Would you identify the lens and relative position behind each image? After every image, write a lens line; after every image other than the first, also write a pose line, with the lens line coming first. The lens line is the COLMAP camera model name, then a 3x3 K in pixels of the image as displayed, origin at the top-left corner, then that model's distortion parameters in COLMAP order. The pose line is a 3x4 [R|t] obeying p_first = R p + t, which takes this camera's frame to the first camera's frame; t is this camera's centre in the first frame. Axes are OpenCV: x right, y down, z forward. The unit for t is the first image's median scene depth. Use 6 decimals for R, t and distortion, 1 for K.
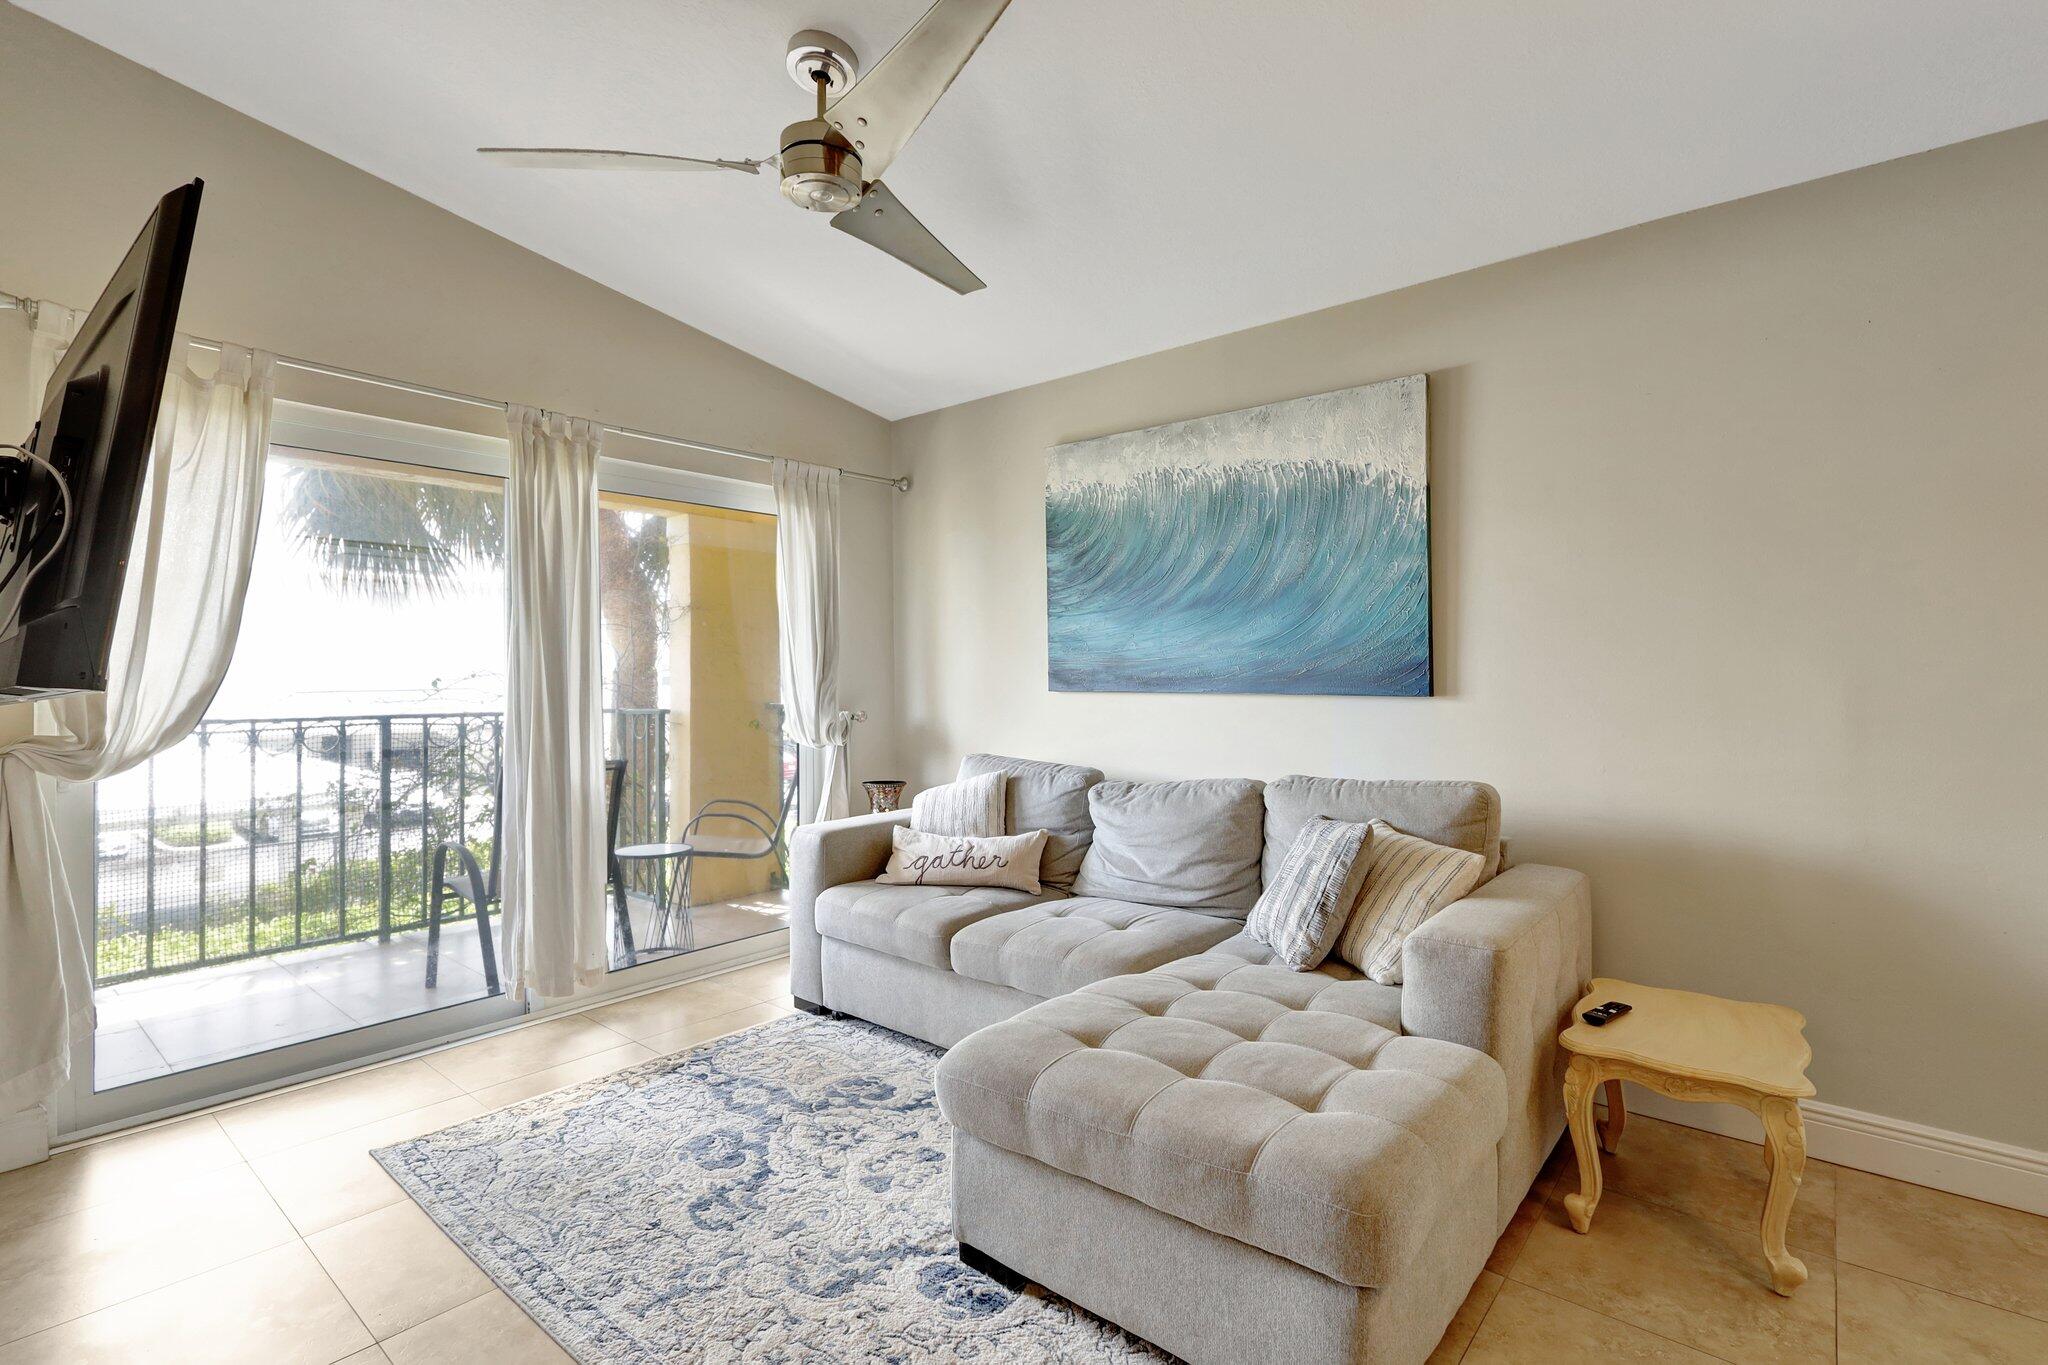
lens RADIAL K [[954.8, 0, 1039.3], [0, 954.8, 668.1], [0, 0, 1]] dist [0.002977, -0.000265]
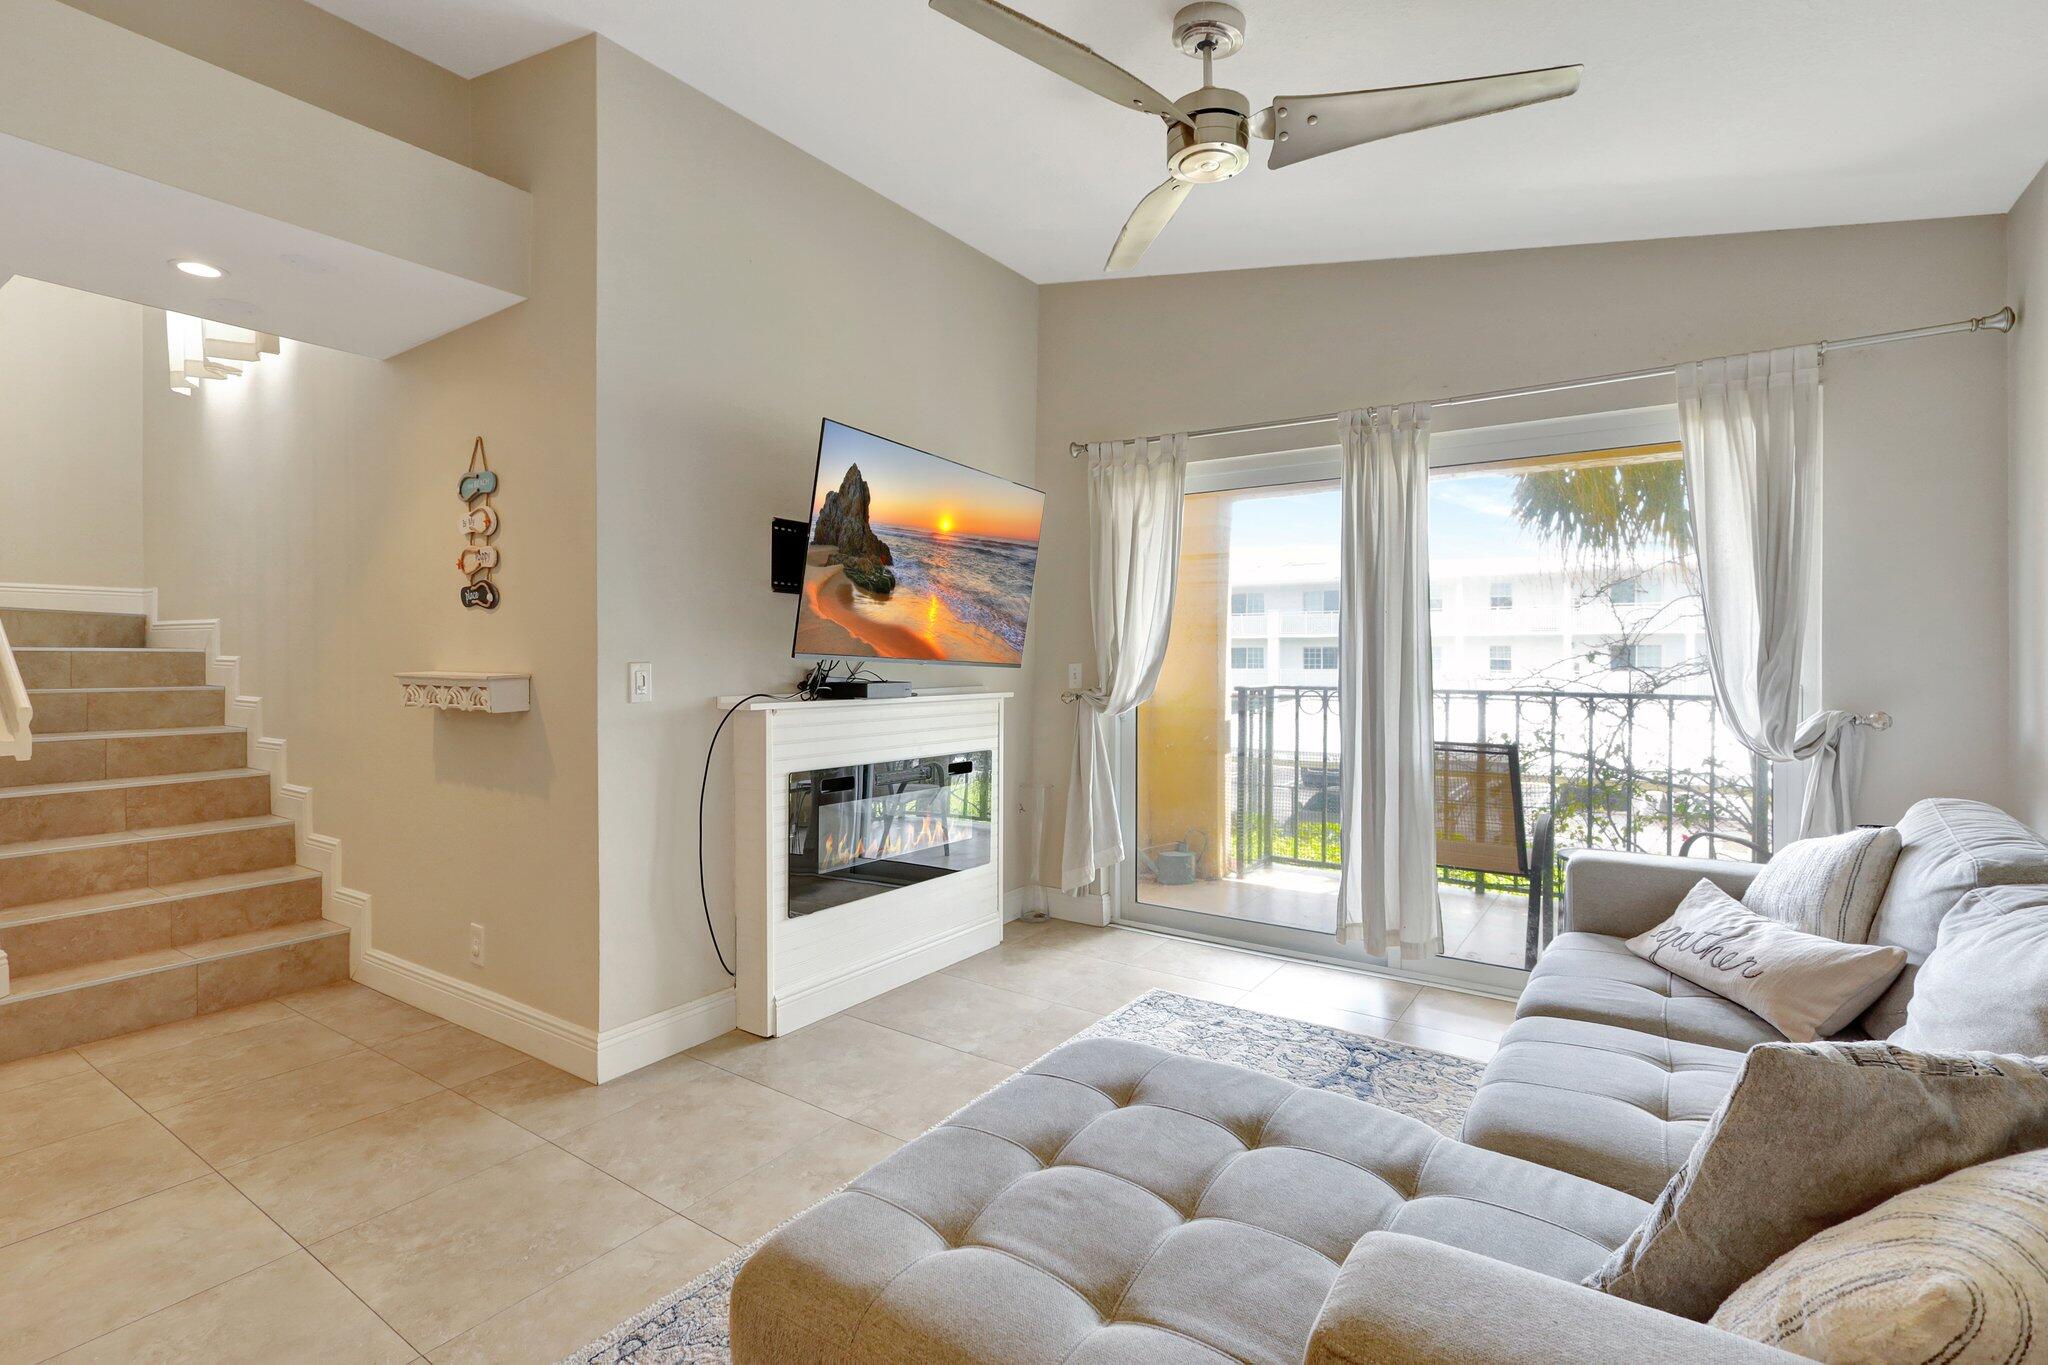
lens RADIAL K [[954.8, 0, 1031.1], [0, 954.8, 657.5], [0, 0, 1]] dist [0.002977, -0.000265]
pose [[0.099299, 0.004093, -0.995049, 0.531785], [0.003301, 0.999985, 0.004443, 0.005668], [0.995052, -0.003726, 0.099284, 0.523470]]
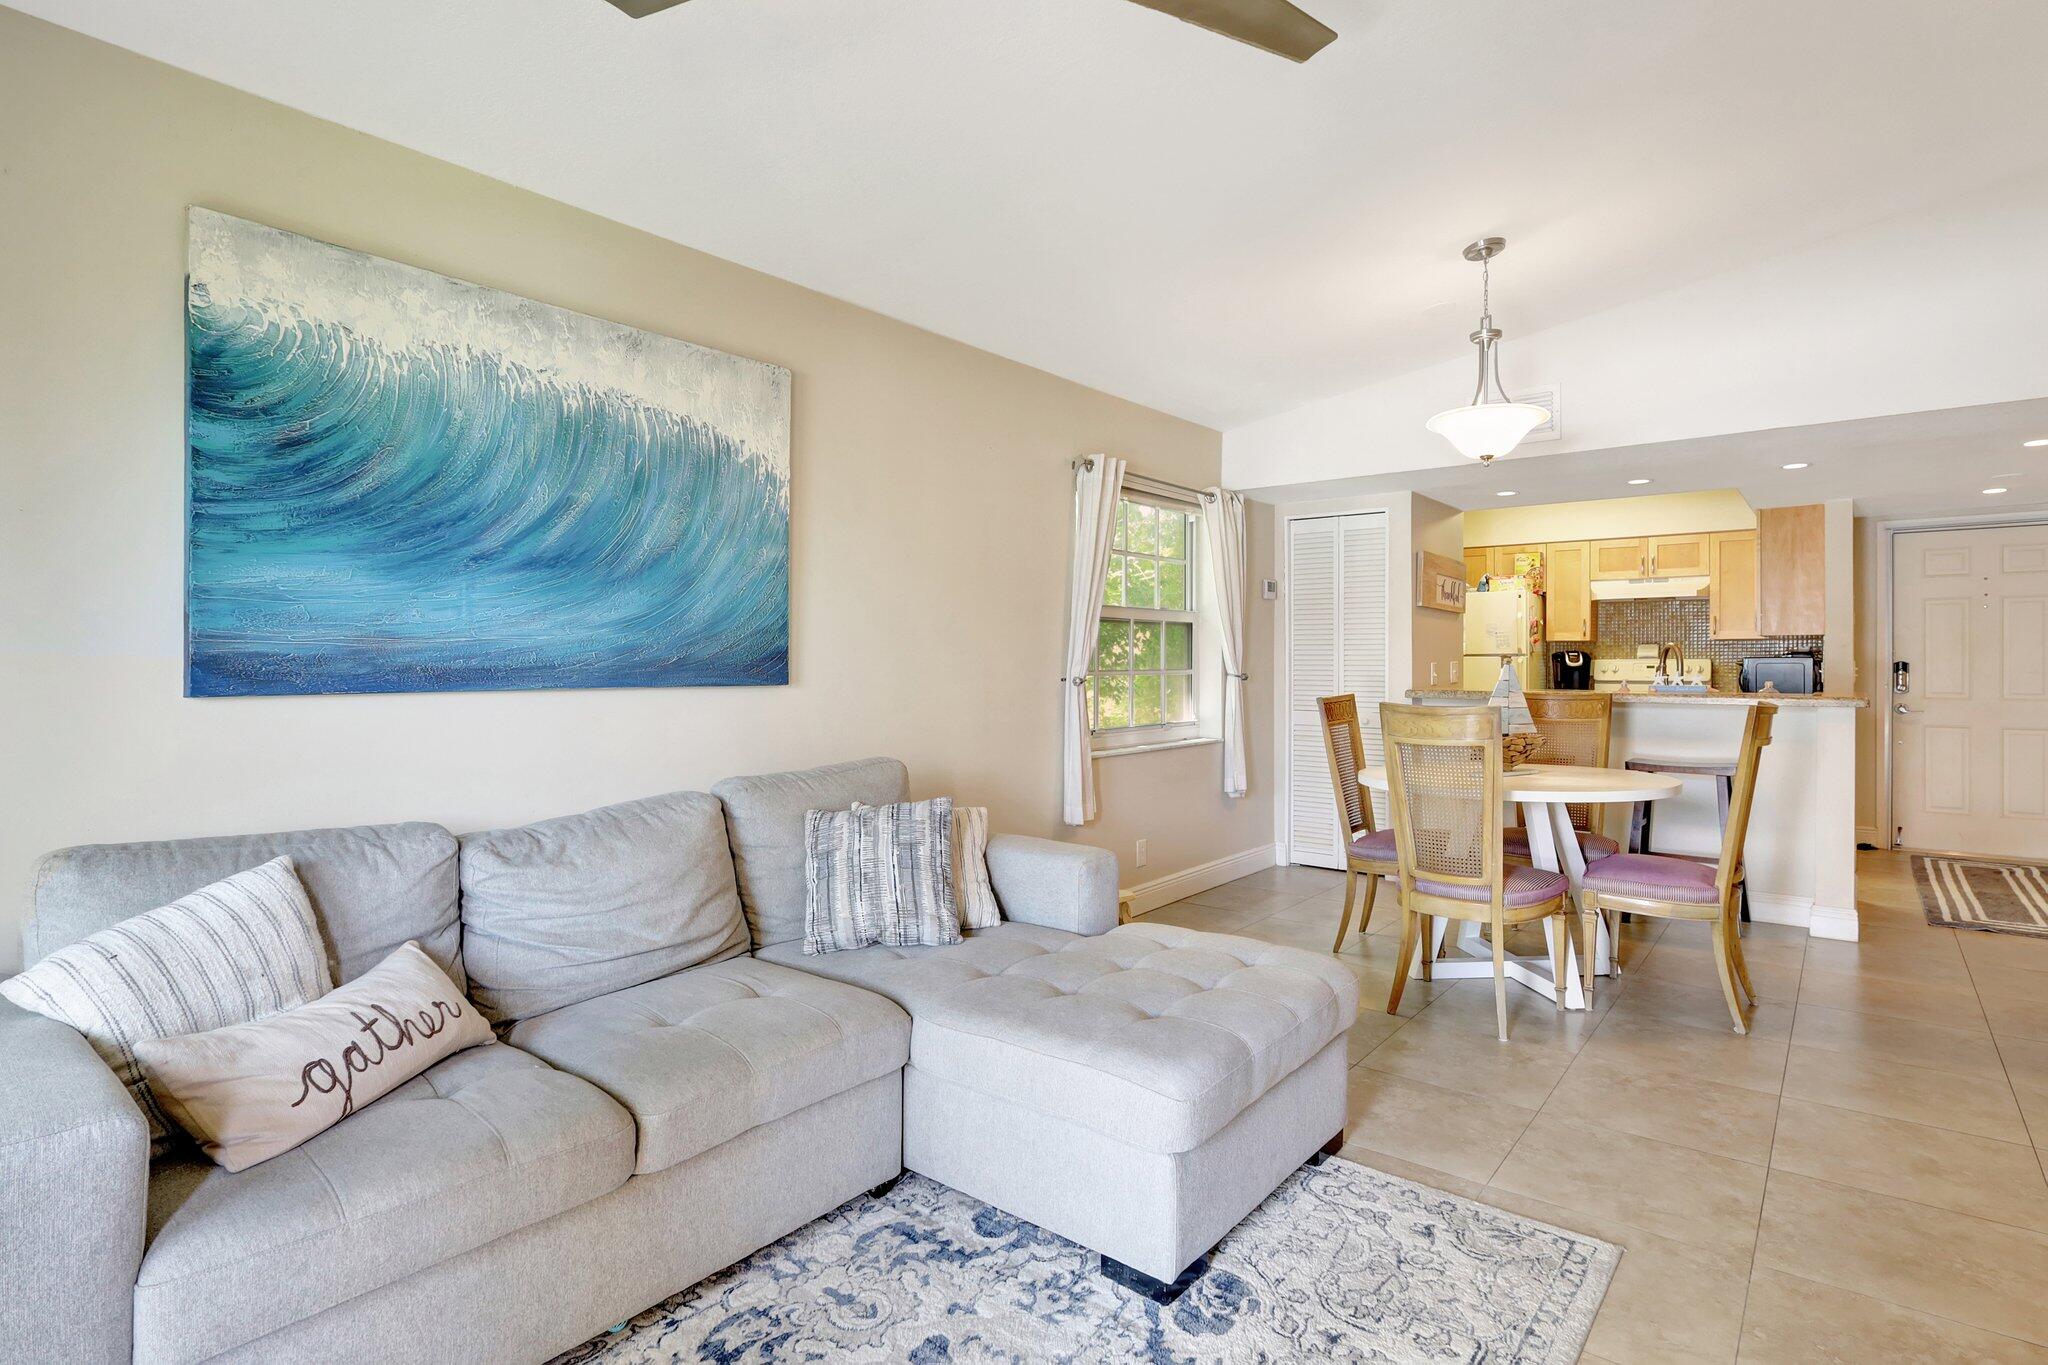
lens RADIAL K [[1010.8, 0, 1037.3], [0, 1010.8, 658.9], [0, 0, 1]] dist [-0.003278, 0.002095]
pose [[-0.015557, 0.003272, 0.999874, -0.643789], [-0.005110, 0.999981, -0.003352, 0.004340], [-0.999866, -0.005161, -0.015540, 0.703701]]
